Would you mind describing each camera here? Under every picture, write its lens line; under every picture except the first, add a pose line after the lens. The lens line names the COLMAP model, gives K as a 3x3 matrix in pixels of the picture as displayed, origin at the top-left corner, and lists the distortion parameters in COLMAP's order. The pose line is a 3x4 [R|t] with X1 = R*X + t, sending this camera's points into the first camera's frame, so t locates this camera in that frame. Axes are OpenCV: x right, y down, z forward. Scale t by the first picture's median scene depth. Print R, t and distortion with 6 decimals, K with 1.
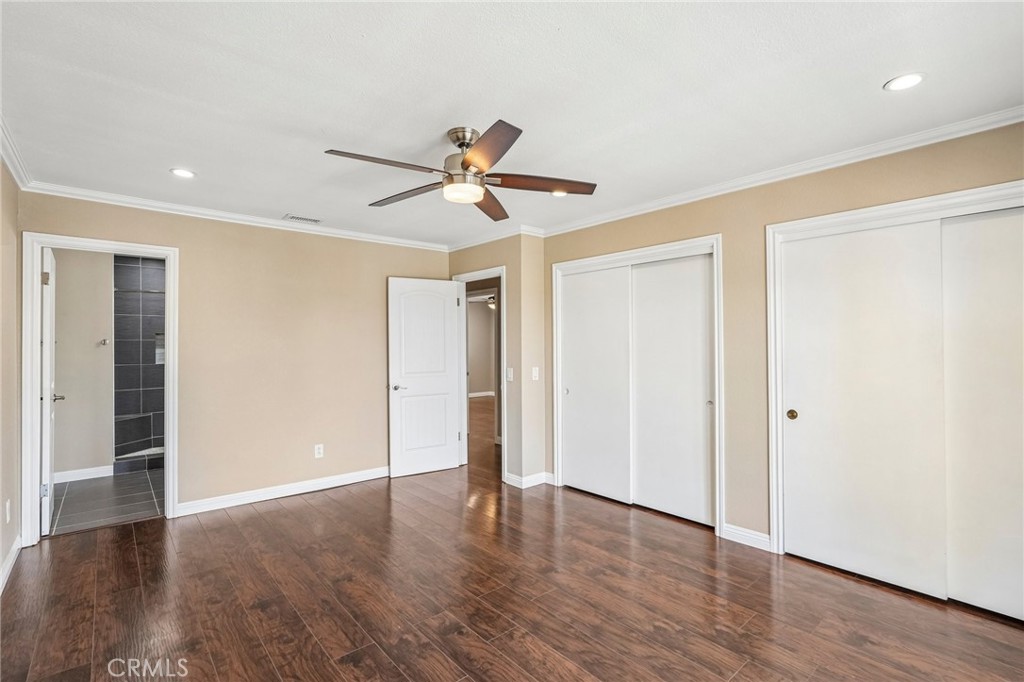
lens RADIAL K [[468.2, 0, 512.0], [0, 468.2, 341.0], [0, 0, 1]] dist [-0.009998, 0.000796]
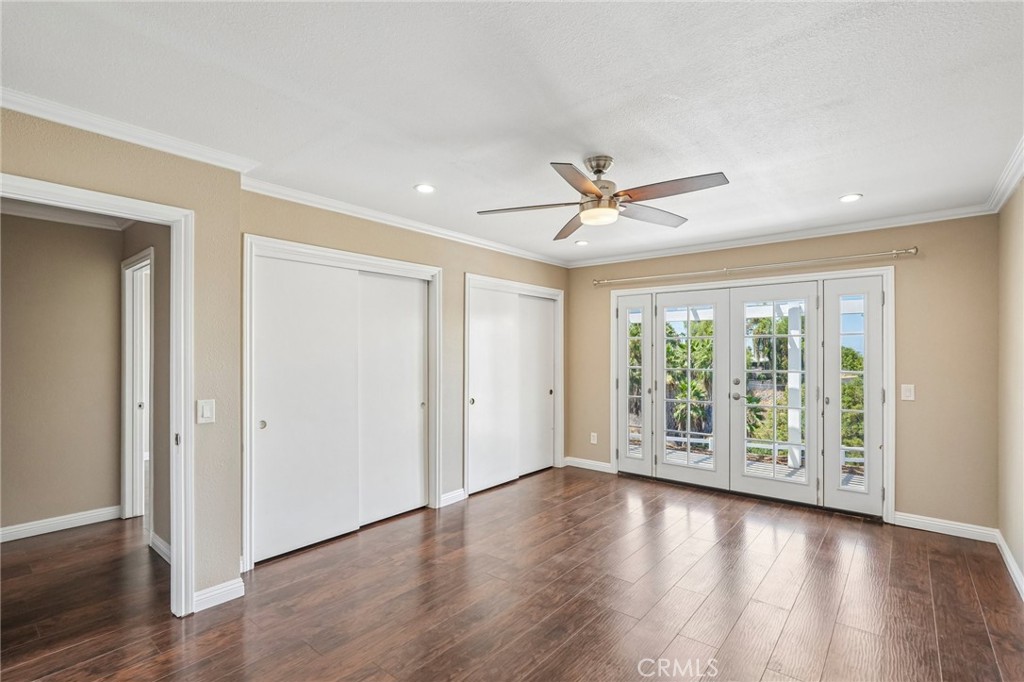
lens RADIAL K [[481.8, 0, 518.6], [0, 481.8, 349.6], [0, 0, 1]] dist [0.003146, 0.000340]
pose [[-0.159516, 0.011302, 0.987131, -0.838454], [-0.001711, 0.999930, -0.011725, 0.006968], [-0.987194, -0.003560, -0.159486, 0.955149]]
